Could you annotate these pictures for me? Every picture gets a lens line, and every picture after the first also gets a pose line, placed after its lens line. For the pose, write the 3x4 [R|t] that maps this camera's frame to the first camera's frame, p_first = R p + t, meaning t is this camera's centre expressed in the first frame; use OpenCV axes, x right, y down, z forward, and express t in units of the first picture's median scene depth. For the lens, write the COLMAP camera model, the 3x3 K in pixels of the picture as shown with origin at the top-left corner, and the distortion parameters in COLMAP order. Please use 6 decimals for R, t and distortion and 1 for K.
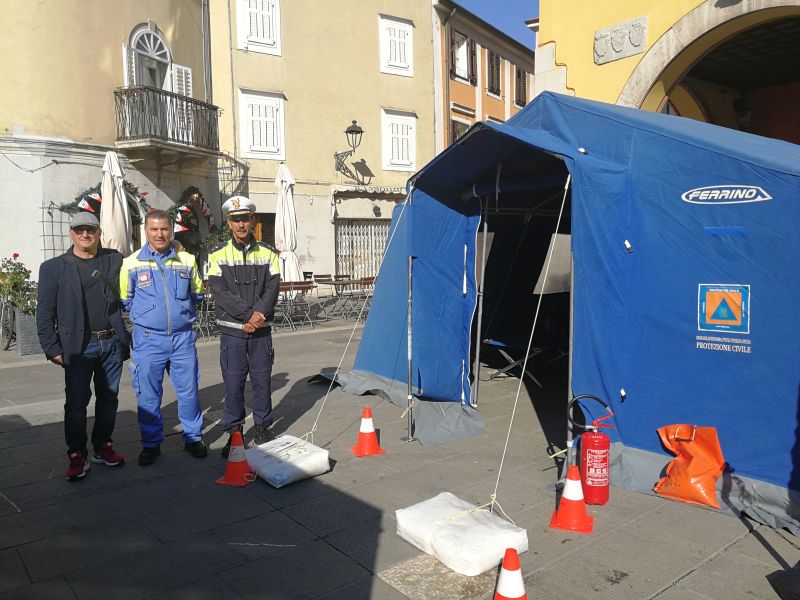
lens RADIAL K [[647.4, 0, 400.4], [0, 647.4, 303.1], [0, 0, 1]] dist [0.039241, -0.047039]
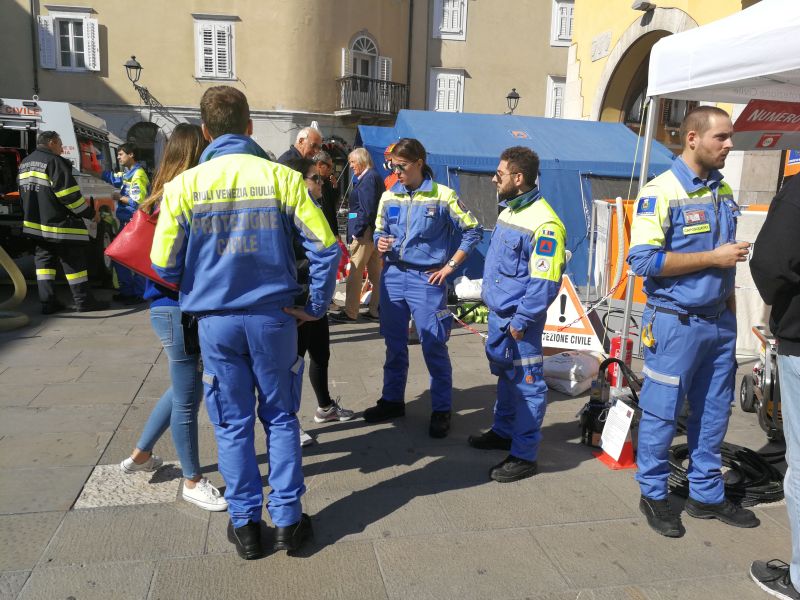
lens RADIAL K [[647.4, 0, 402.0], [0, 647.4, 292.3], [0, 0, 1]] dist [0.039241, -0.047039]
pose [[0.892122, 0.115134, -0.436877, 0.445885], [-0.084203, 0.992413, 0.089593, 0.033208], [0.443878, -0.043141, 0.895048, -0.360164]]
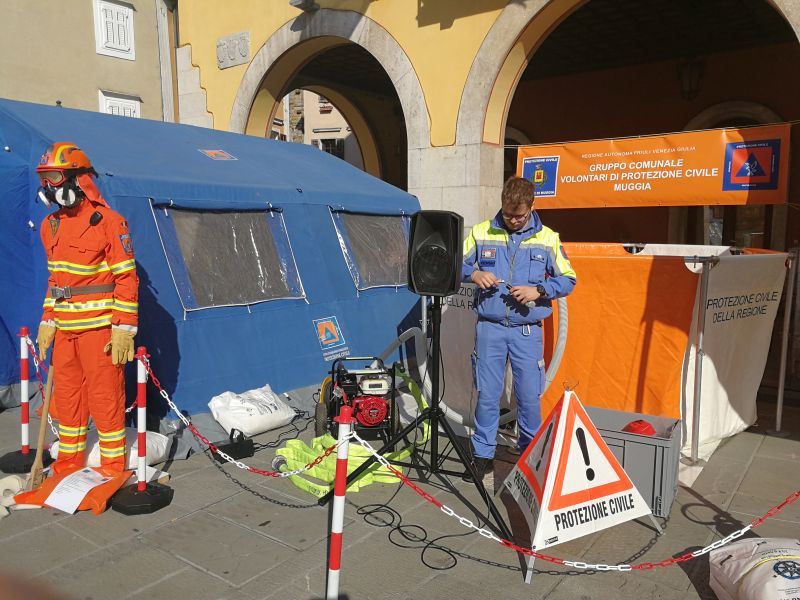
lens RADIAL K [[647.4, 0, 412.4], [0, 647.4, 304.1], [0, 0, 1]] dist [0.039241, -0.047039]
pose [[0.963884, -0.017508, 0.265745, 0.230386], [0.011794, 0.999664, 0.023082, 0.013266], [-0.266060, -0.019114, 0.963767, -0.132447]]
